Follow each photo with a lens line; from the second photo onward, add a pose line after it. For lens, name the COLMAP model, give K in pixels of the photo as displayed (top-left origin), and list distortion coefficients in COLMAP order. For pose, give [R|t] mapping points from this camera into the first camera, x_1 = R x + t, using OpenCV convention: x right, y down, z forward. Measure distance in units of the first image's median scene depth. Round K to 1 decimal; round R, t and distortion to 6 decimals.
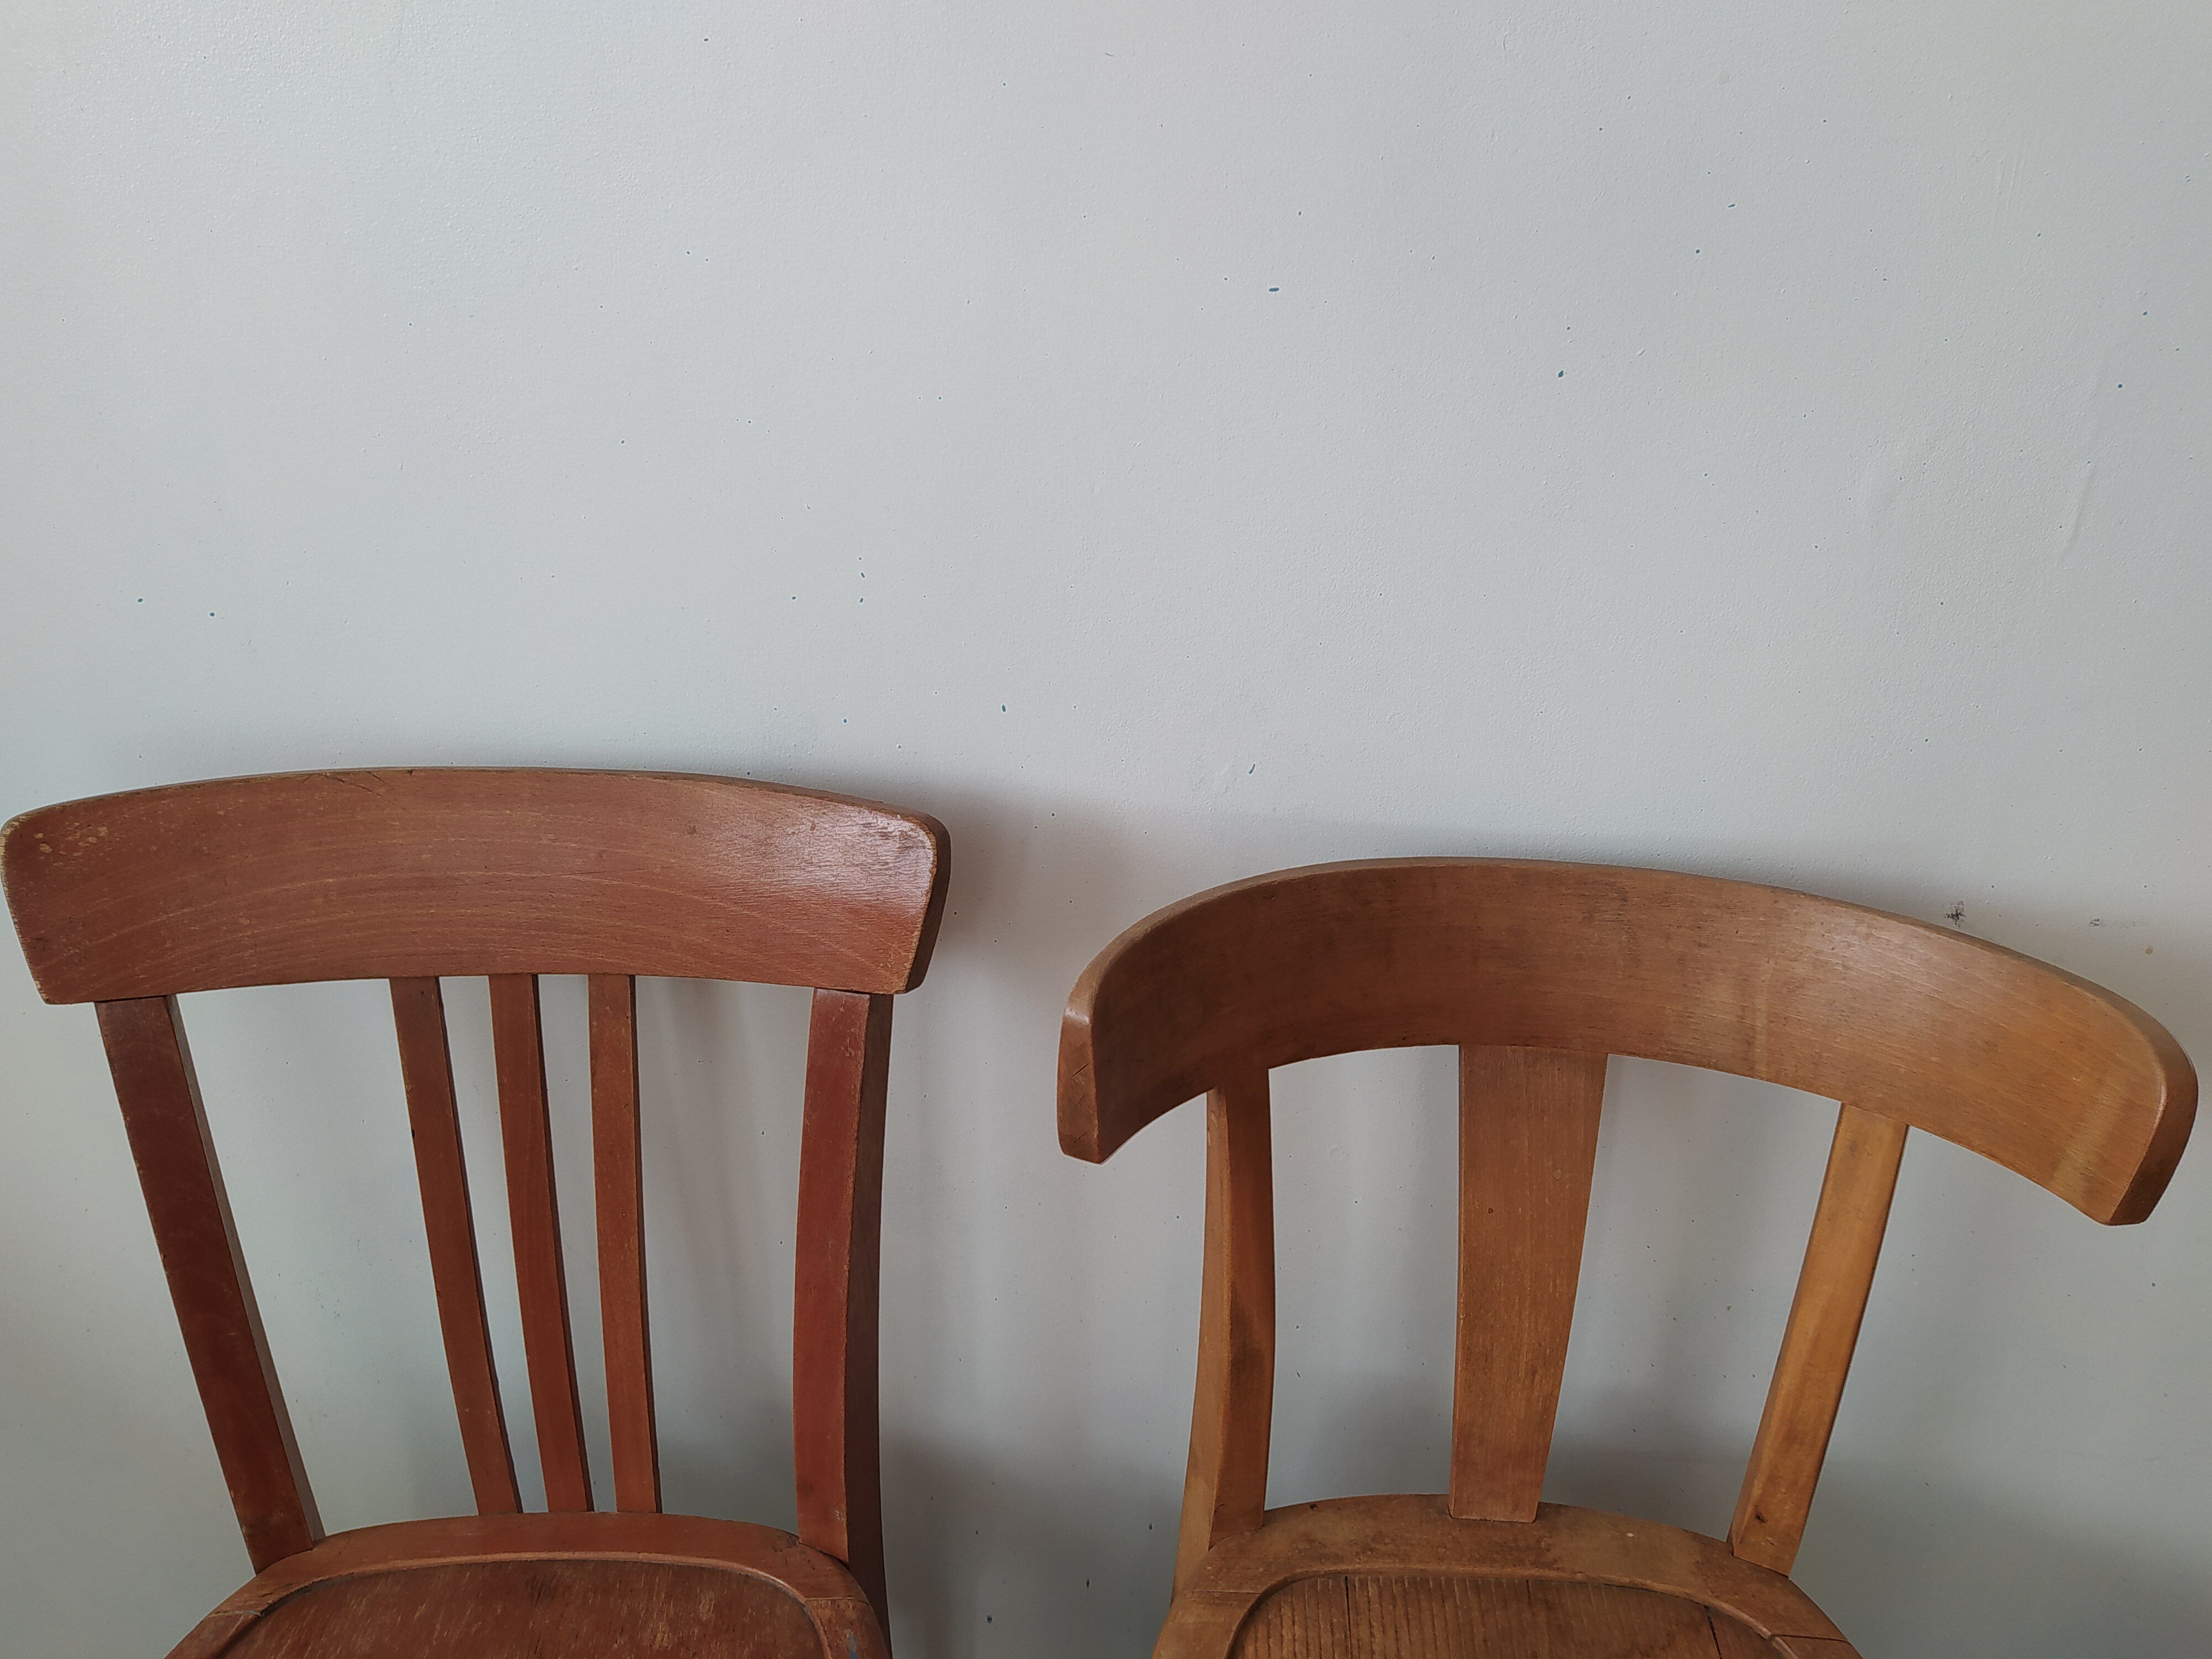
lens RADIAL K [[1695.1, 0, 1121.1], [0, 1695.1, 843.1], [0, 0, 1]] dist [0.128851, -0.238883]
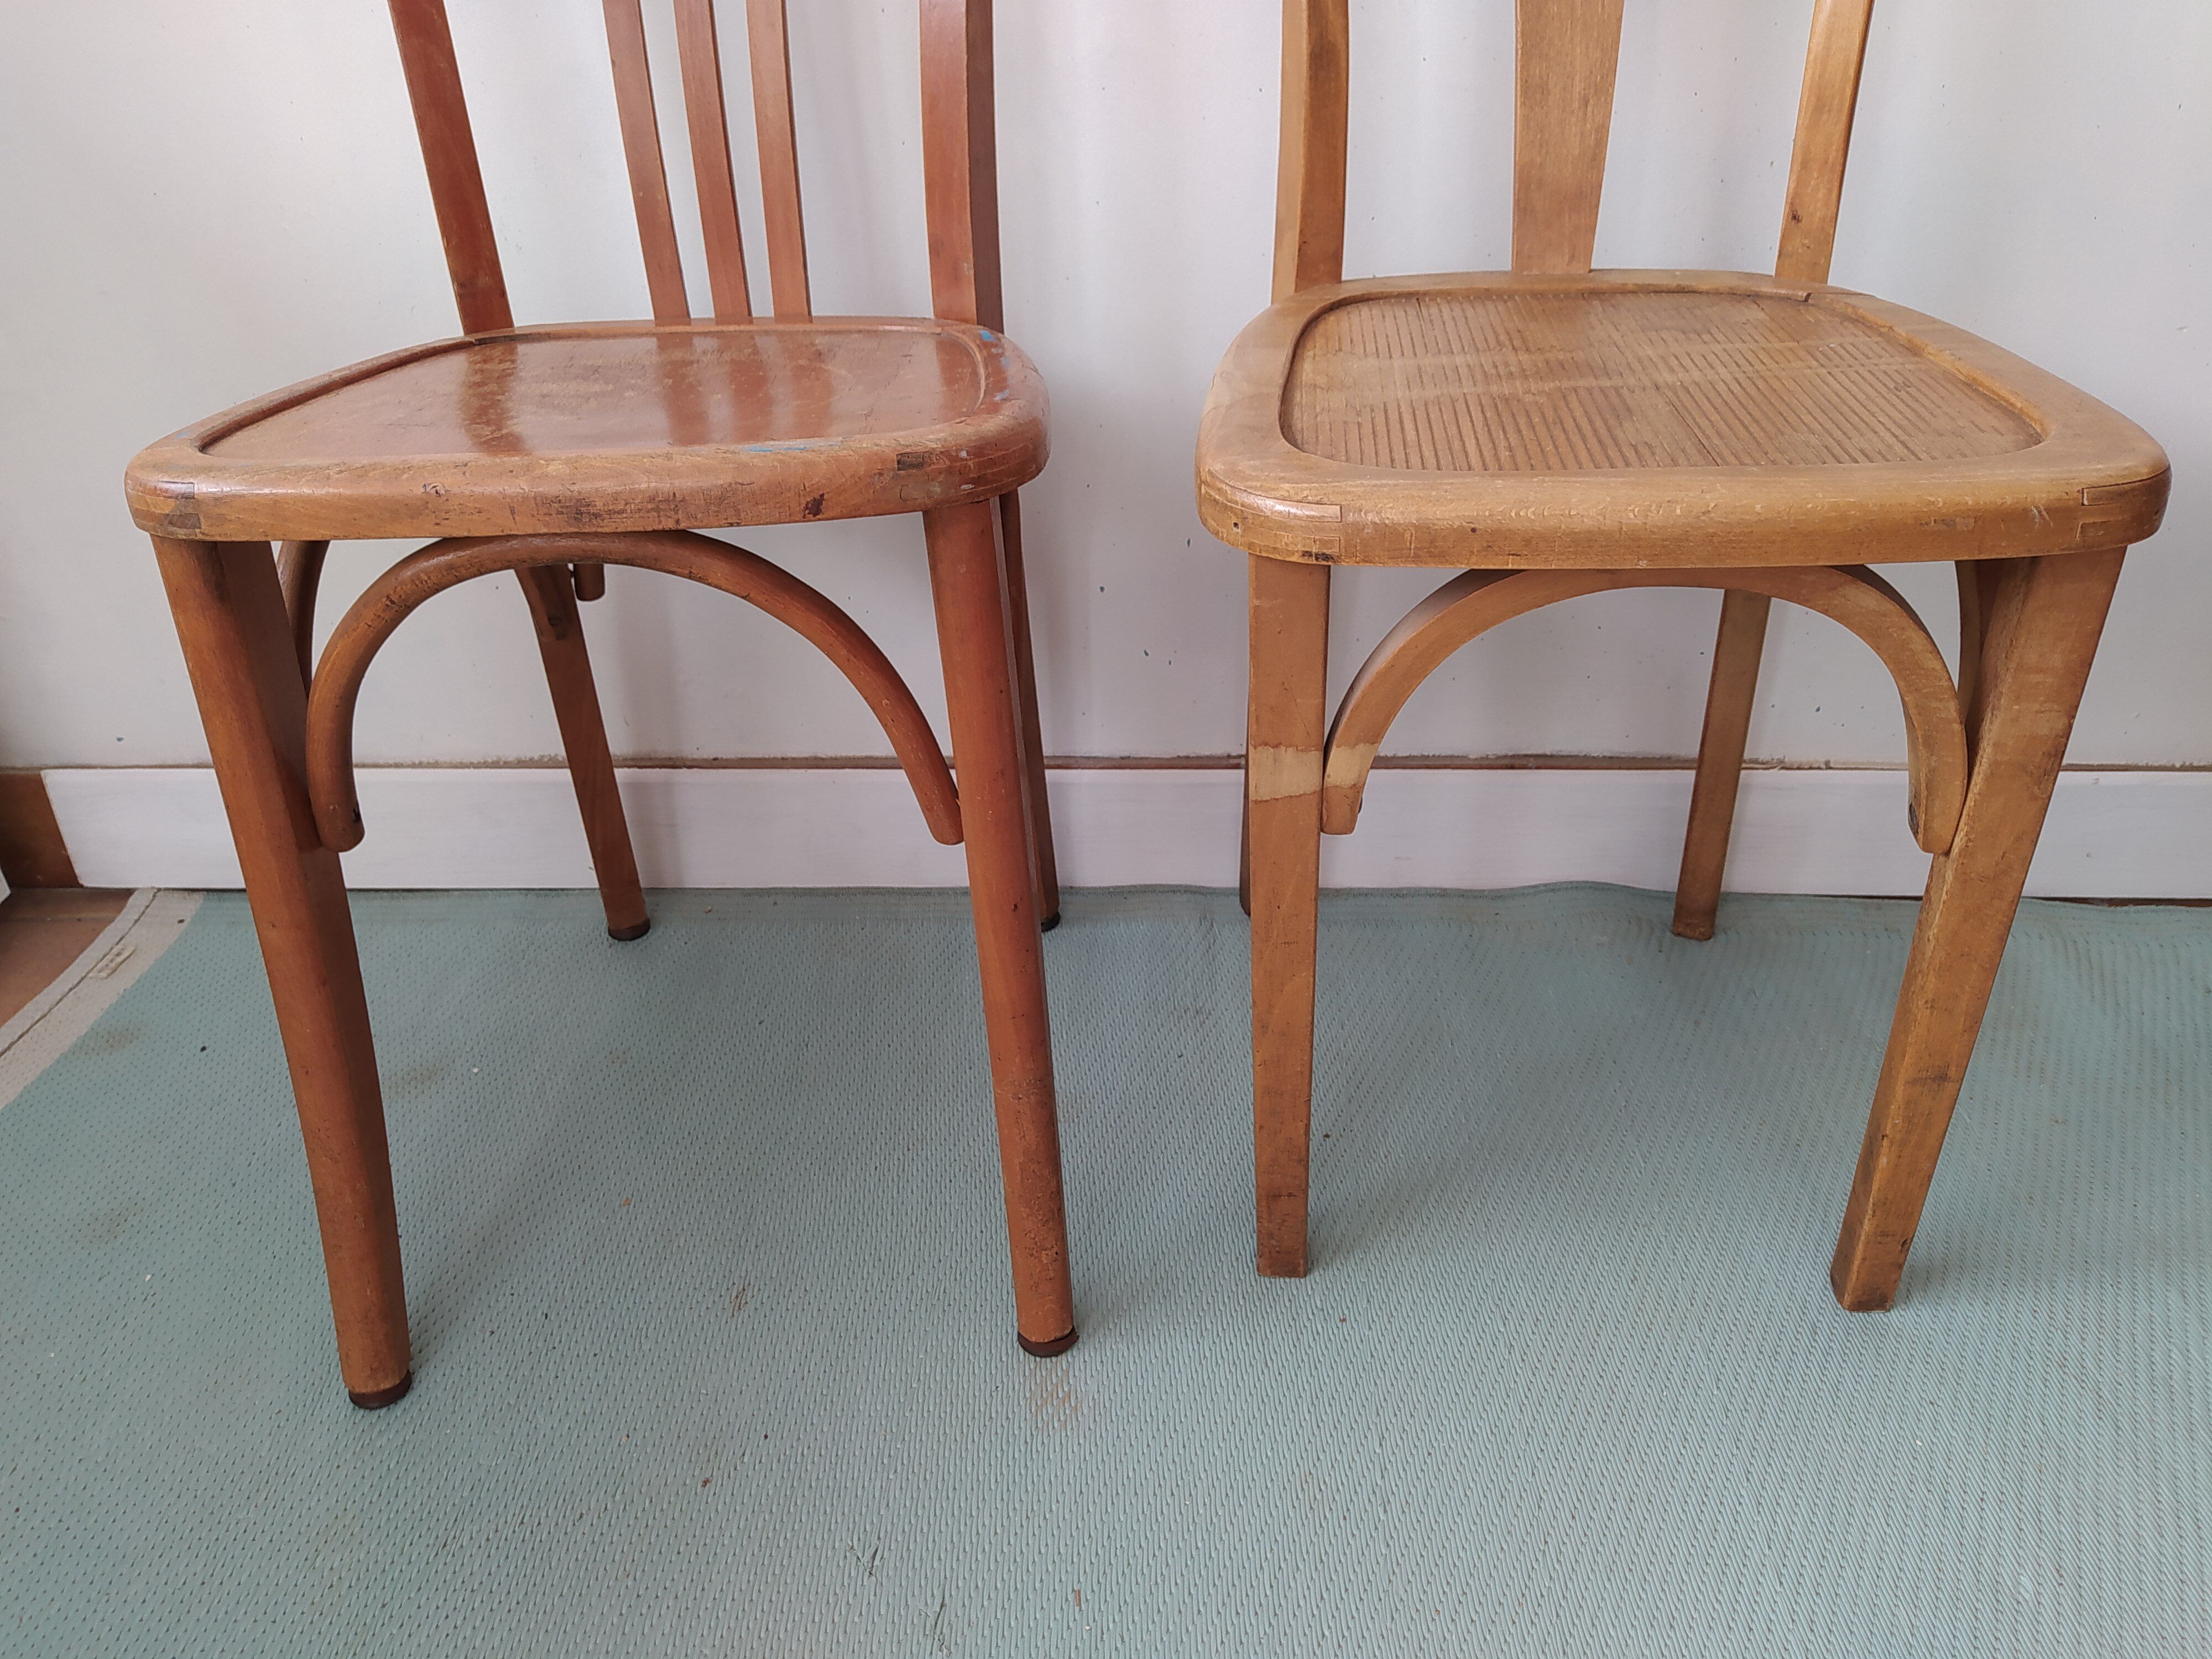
lens RADIAL K [[1685.2, 0, 1093.7], [0, 1685.2, 828.2], [0, 0, 1]] dist [0.113950, -0.221319]
pose [[0.997444, -0.028578, -0.065496, -0.016859], [0.031258, 0.998700, 0.040268, 0.723085], [0.064260, -0.042213, 0.997040, -0.134898]]
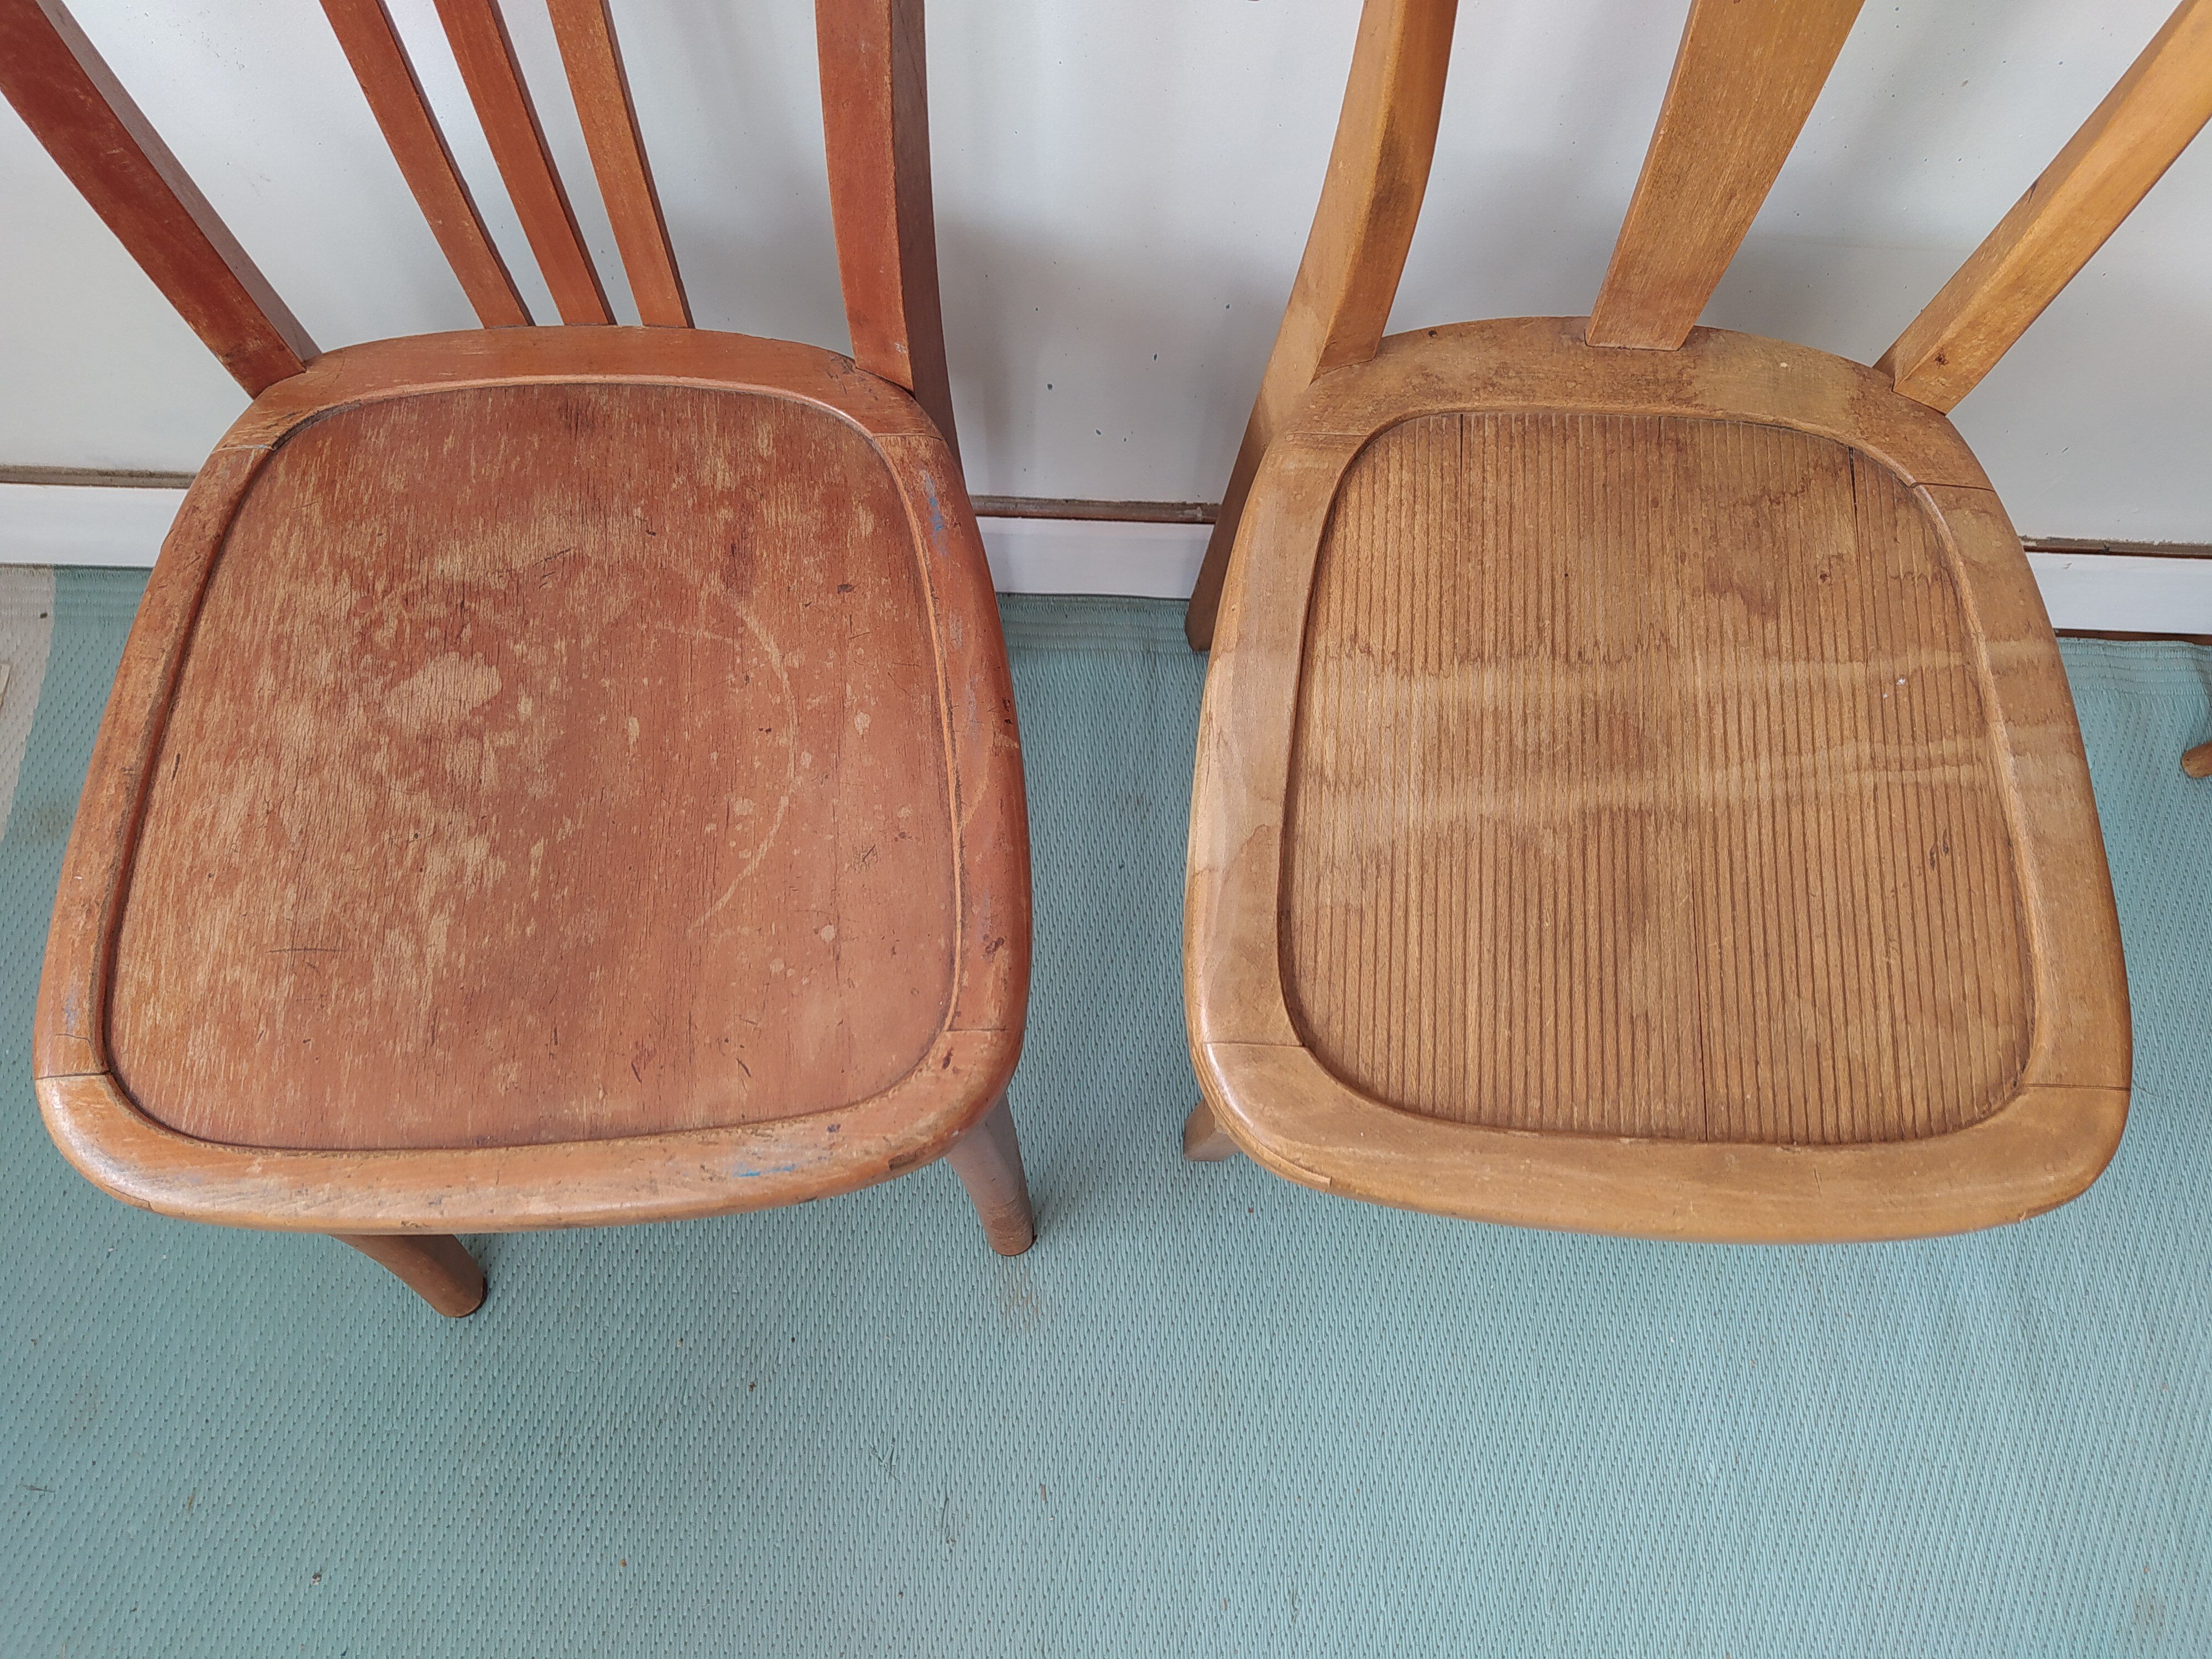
lens RADIAL K [[1695.1, 0, 1121.1], [0, 1695.1, 843.1], [0, 0, 1]] dist [0.128851, -0.238883]
pose [[0.999873, 0.008355, 0.013595, -0.060445], [-0.015558, 0.699845, 0.714125, -0.060438], [-0.003547, -0.714246, 0.699886, 0.204458]]
